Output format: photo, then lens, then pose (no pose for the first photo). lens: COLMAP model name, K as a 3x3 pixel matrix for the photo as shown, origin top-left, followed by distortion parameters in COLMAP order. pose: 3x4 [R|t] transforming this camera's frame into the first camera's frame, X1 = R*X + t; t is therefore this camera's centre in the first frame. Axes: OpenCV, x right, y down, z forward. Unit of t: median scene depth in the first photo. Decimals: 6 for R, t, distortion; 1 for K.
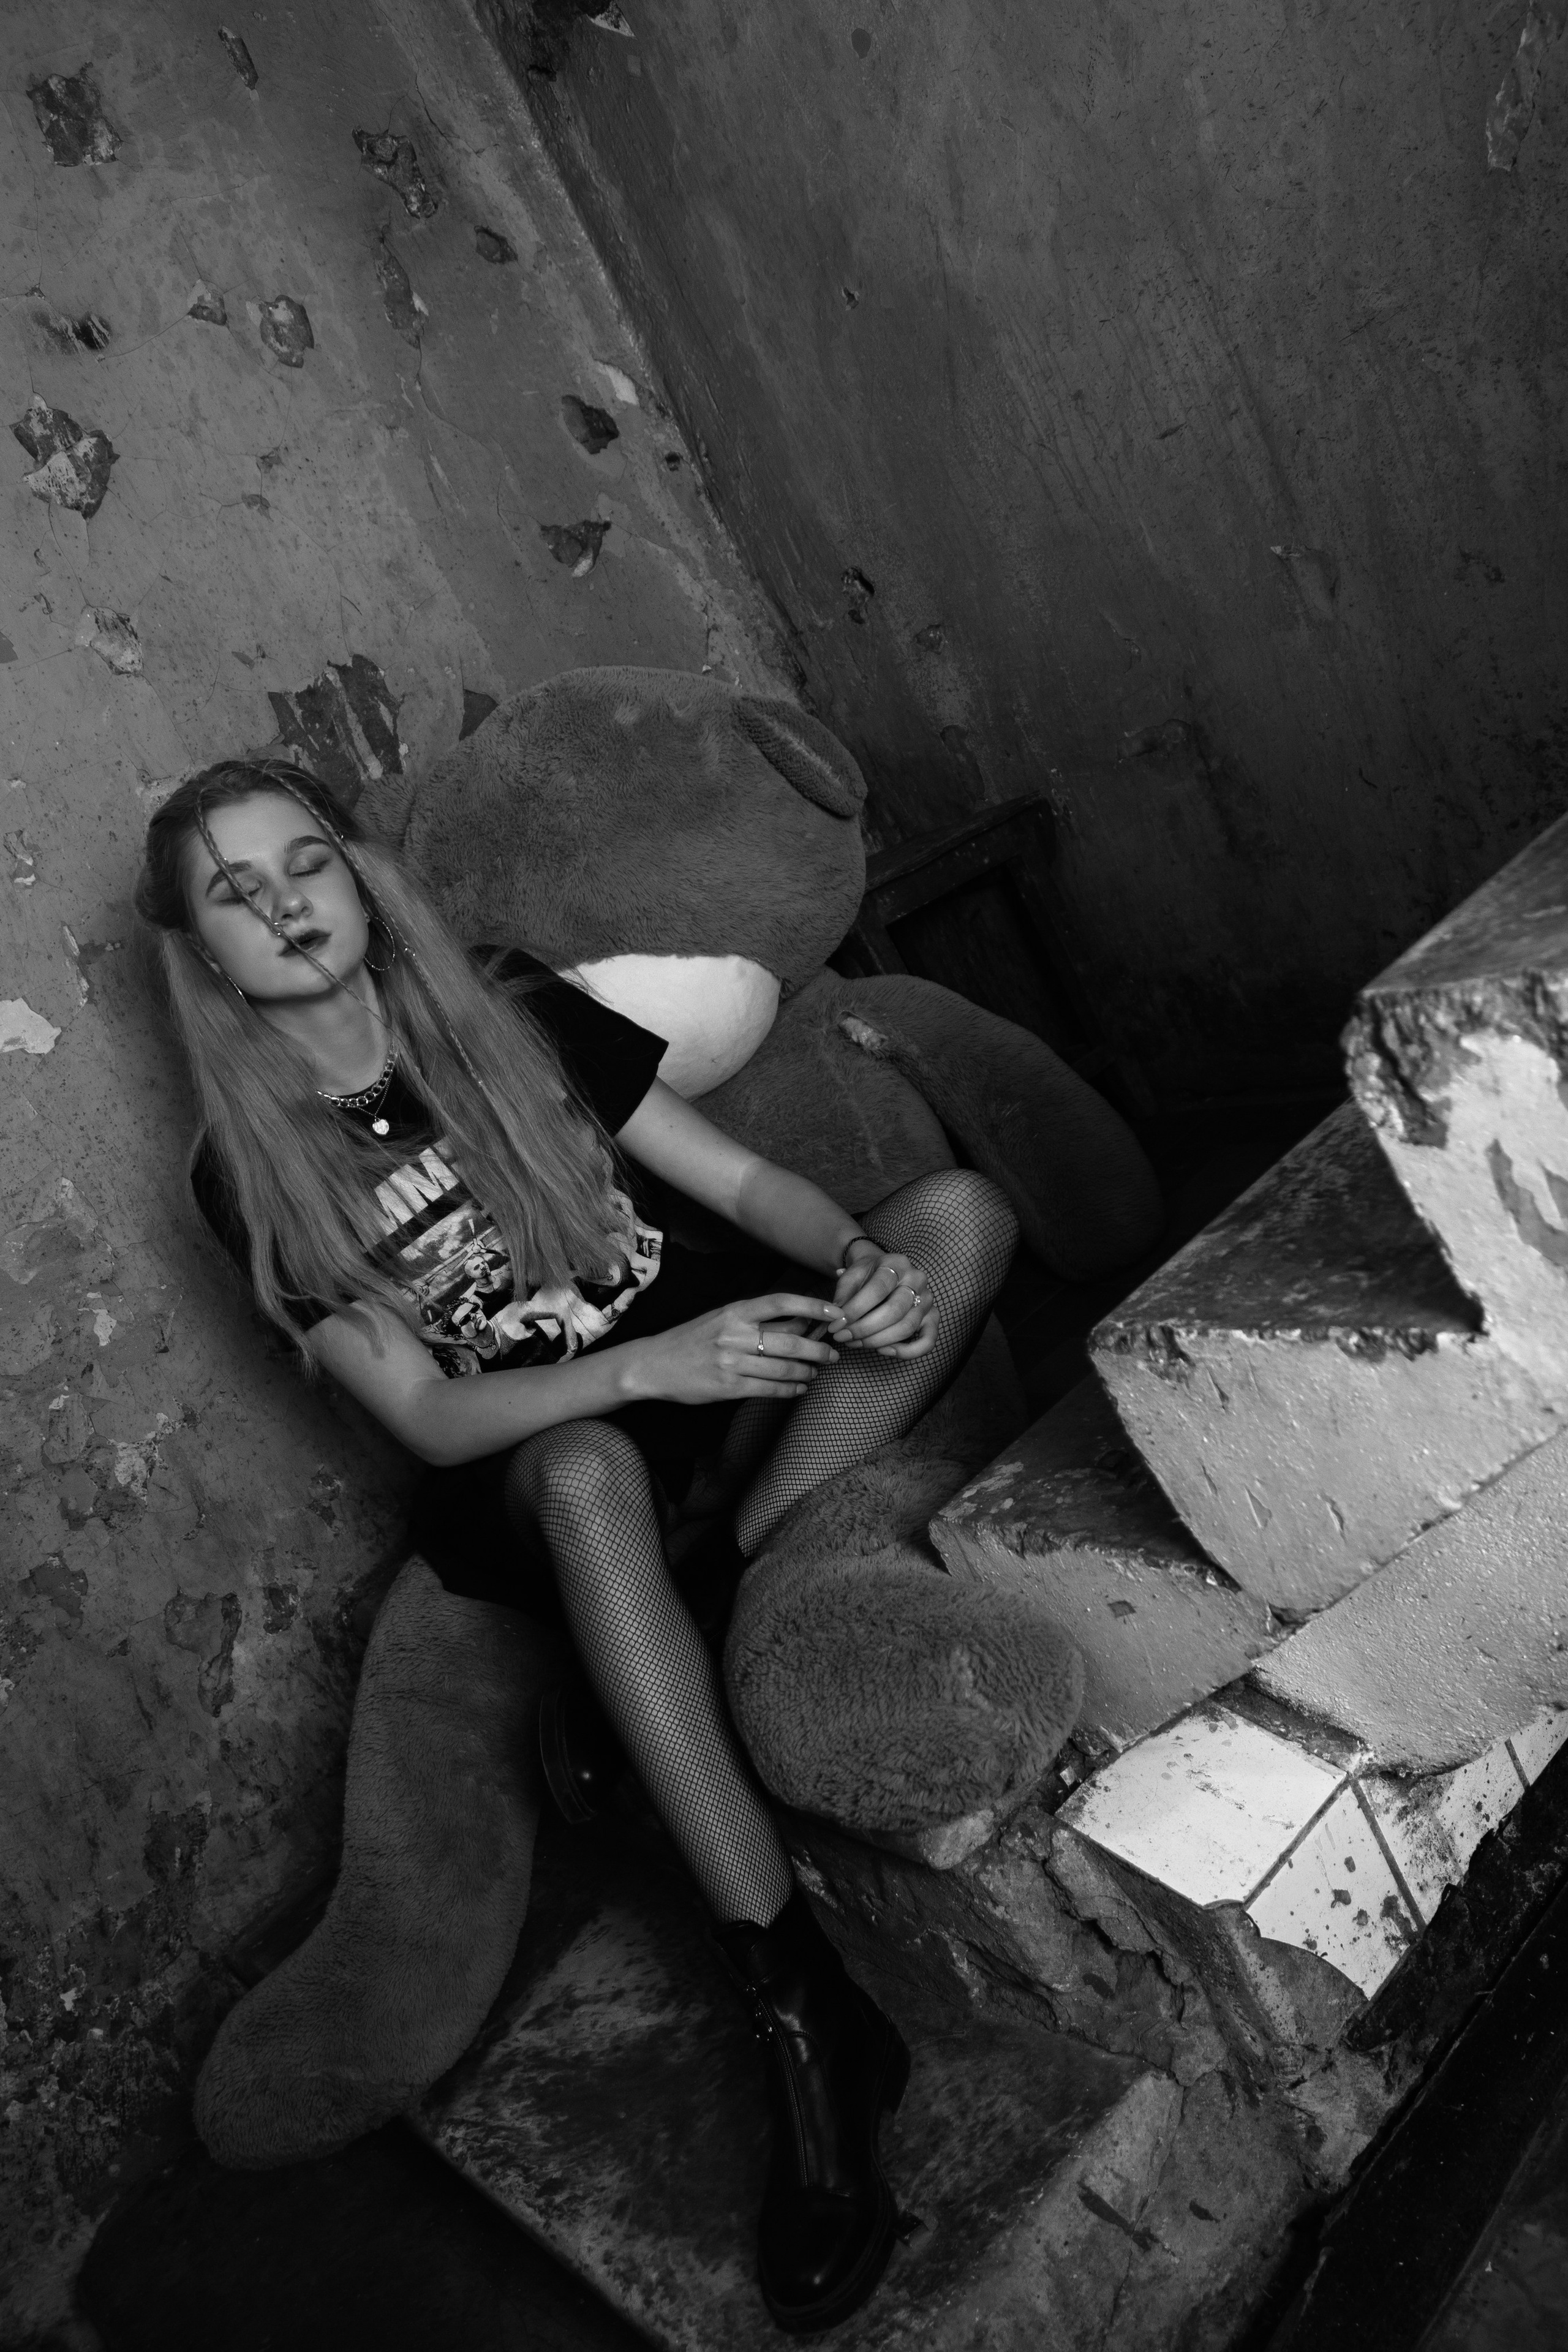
lens RADIAL K [[2144.0, 0, 778.5], [0, 2144.0, 1174.3], [0, 0, 1]] dist [-0.046381, 0.000000]
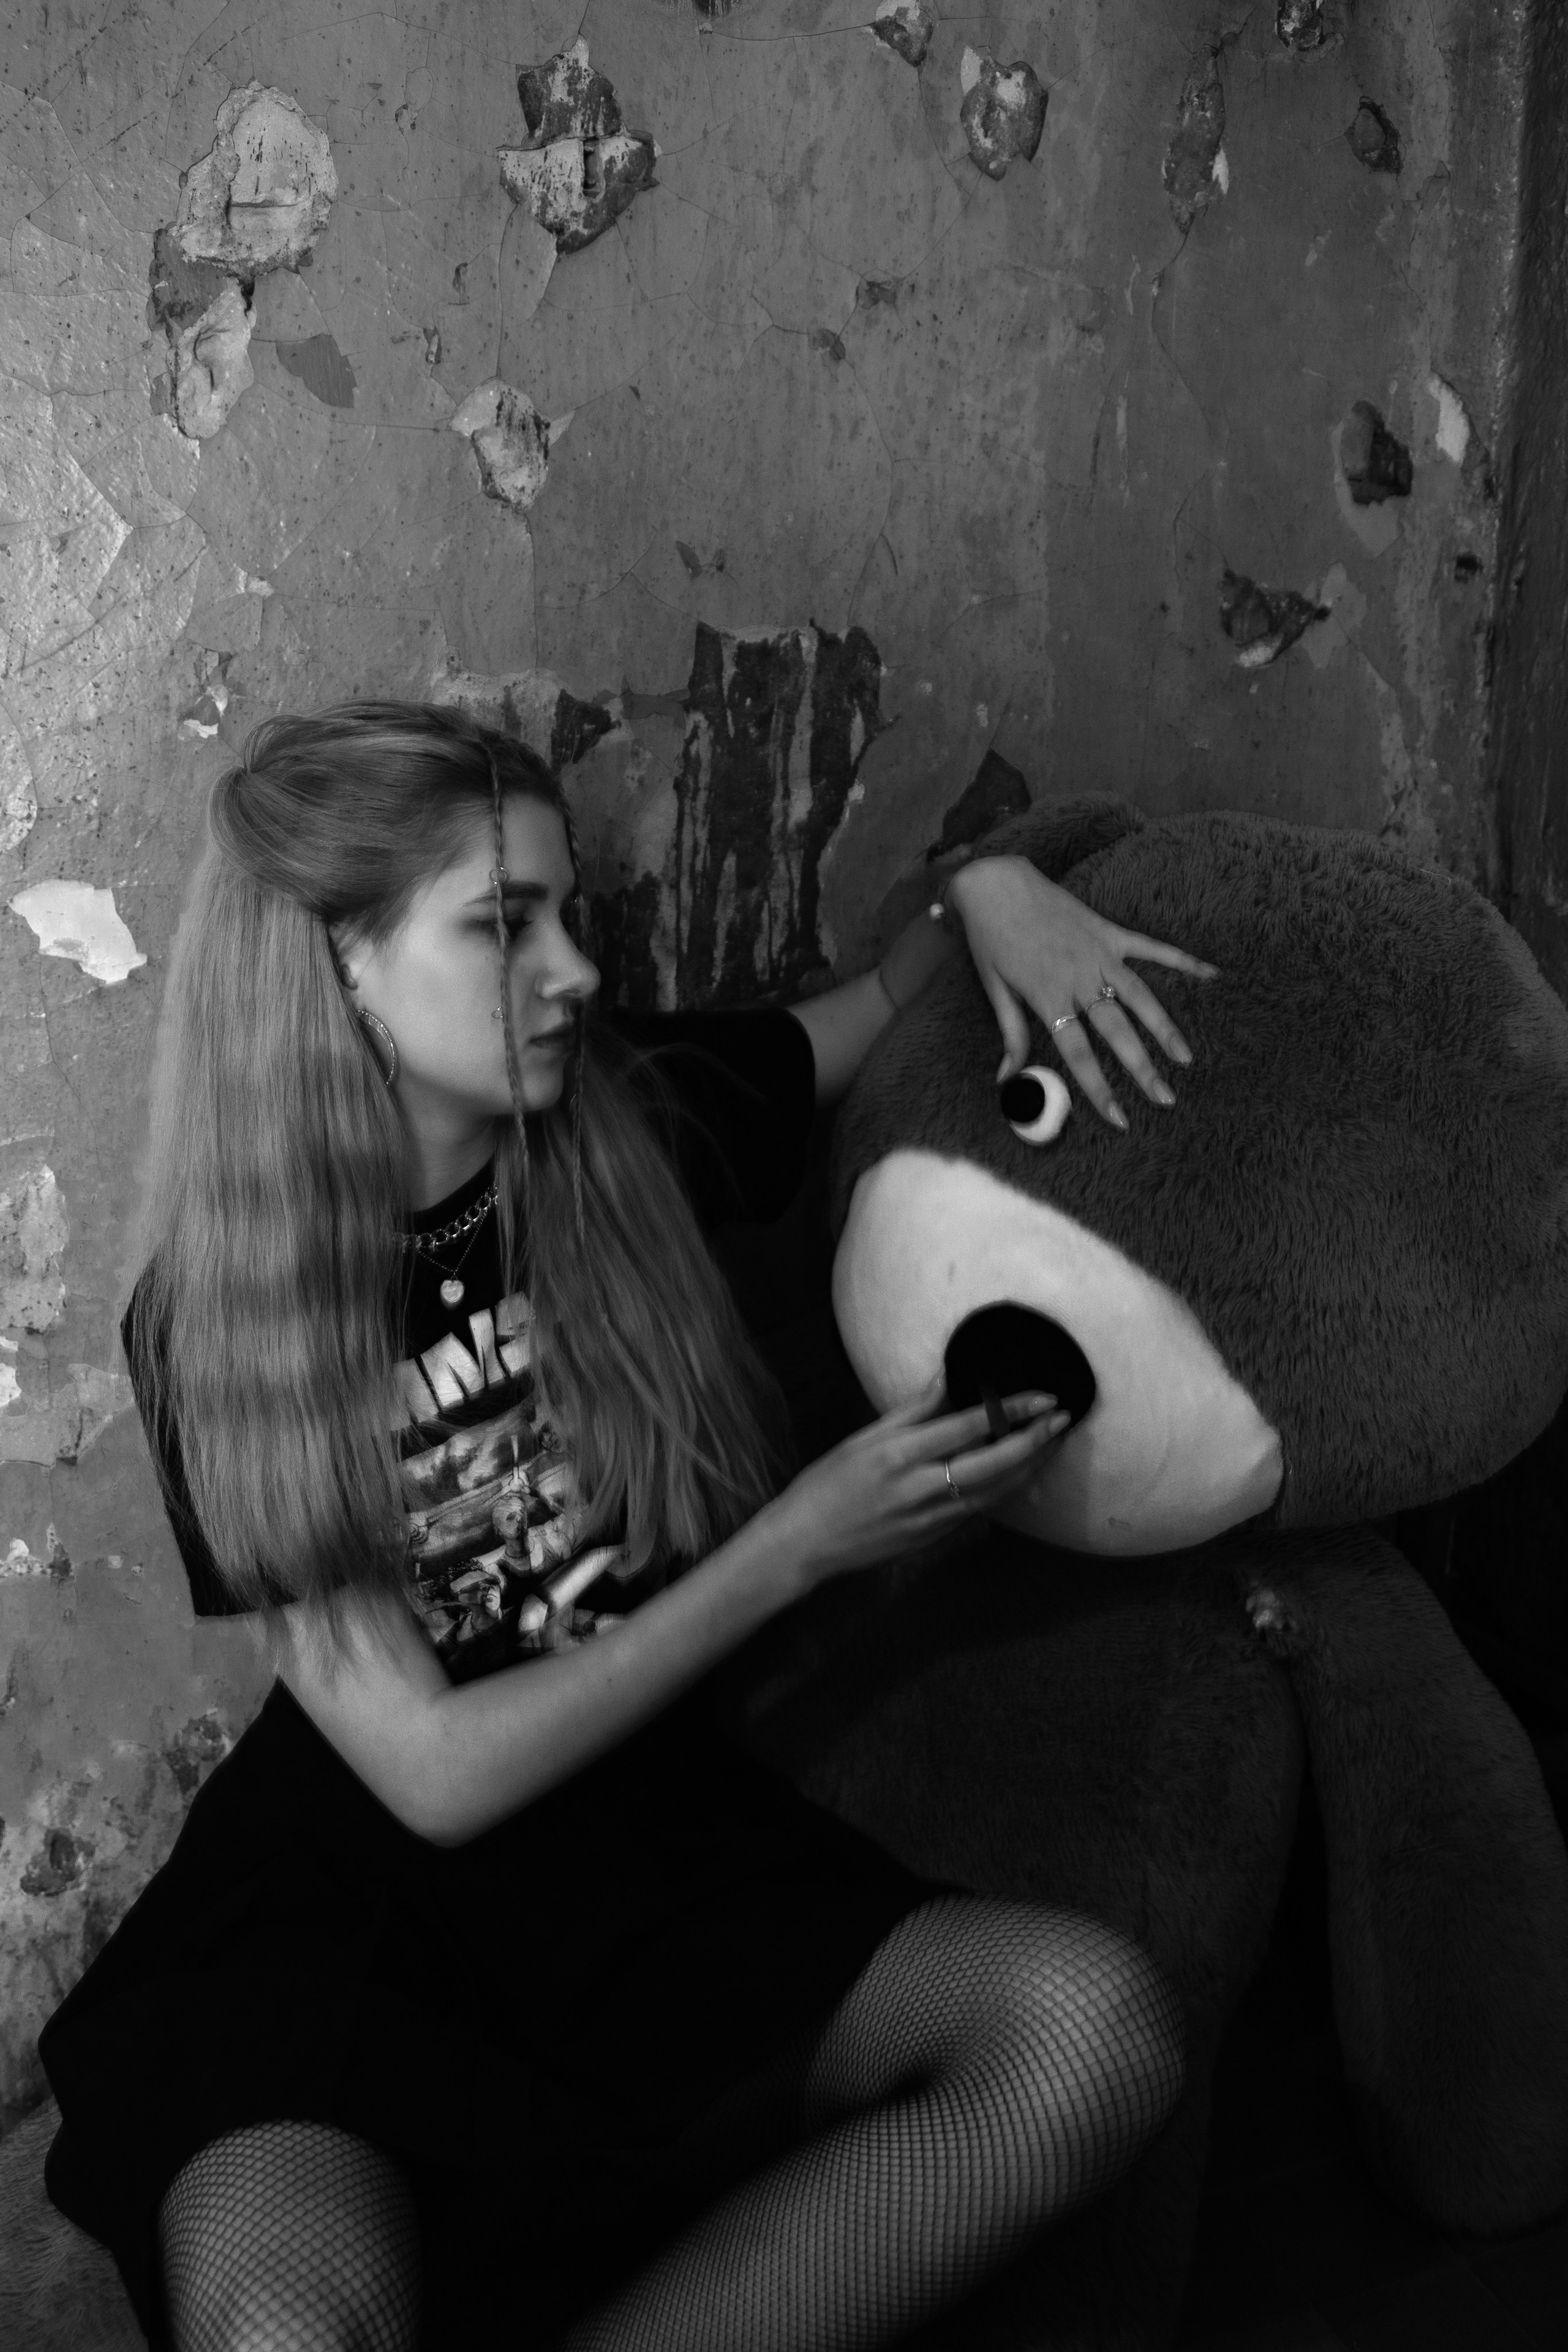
lens RADIAL K [[2144.0, 0, 788.2], [0, 2144.0, 1183.6], [0, 0, 1]] dist [-0.046381, 0.000000]
pose [[0.855382, 0.485589, -0.180346, -0.021086], [-0.478803, 0.874044, 0.082433, -0.142836], [0.197659, 0.015839, 0.980143, 0.378044]]
